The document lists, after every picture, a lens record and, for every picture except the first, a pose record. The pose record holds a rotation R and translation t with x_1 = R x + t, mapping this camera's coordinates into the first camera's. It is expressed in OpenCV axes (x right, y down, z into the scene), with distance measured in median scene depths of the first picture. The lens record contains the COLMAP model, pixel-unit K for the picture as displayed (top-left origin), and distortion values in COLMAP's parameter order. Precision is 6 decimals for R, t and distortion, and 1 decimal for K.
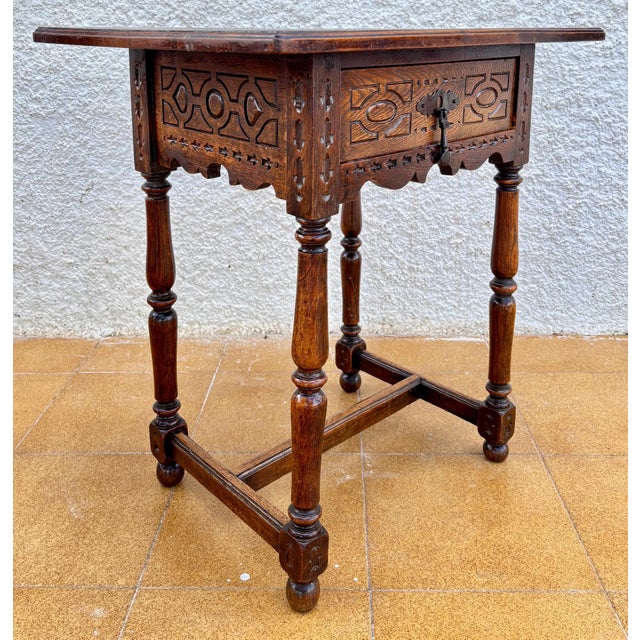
lens RADIAL K [[802.6, 0, 322.3], [0, 802.6, 175.1], [0, 0, 1]] dist [0.019579, 0.000000]
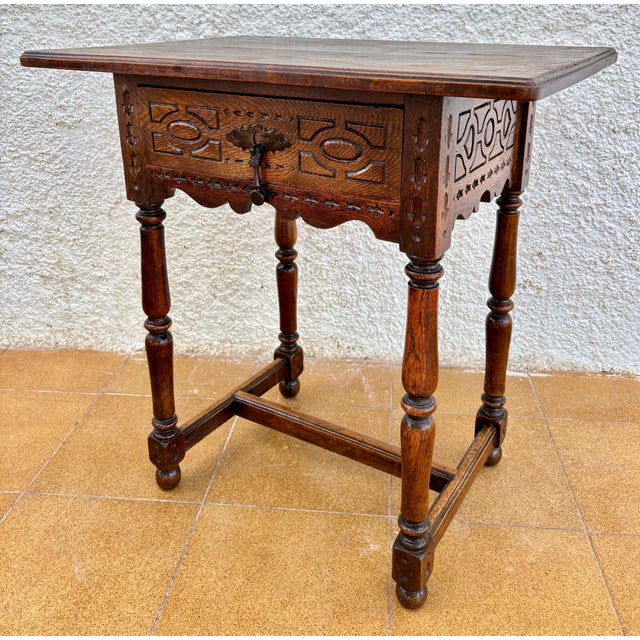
lens RADIAL K [[721.8, 0, 323.4], [0, 721.8, 230.2], [0, 0, 1]] dist [0.006905, 0.000000]
pose [[0.997035, 0.036098, -0.067959, 0.013908], [-0.027709, 0.992317, 0.120579, -0.060871], [0.071790, -0.118338, 0.990375, 0.162694]]
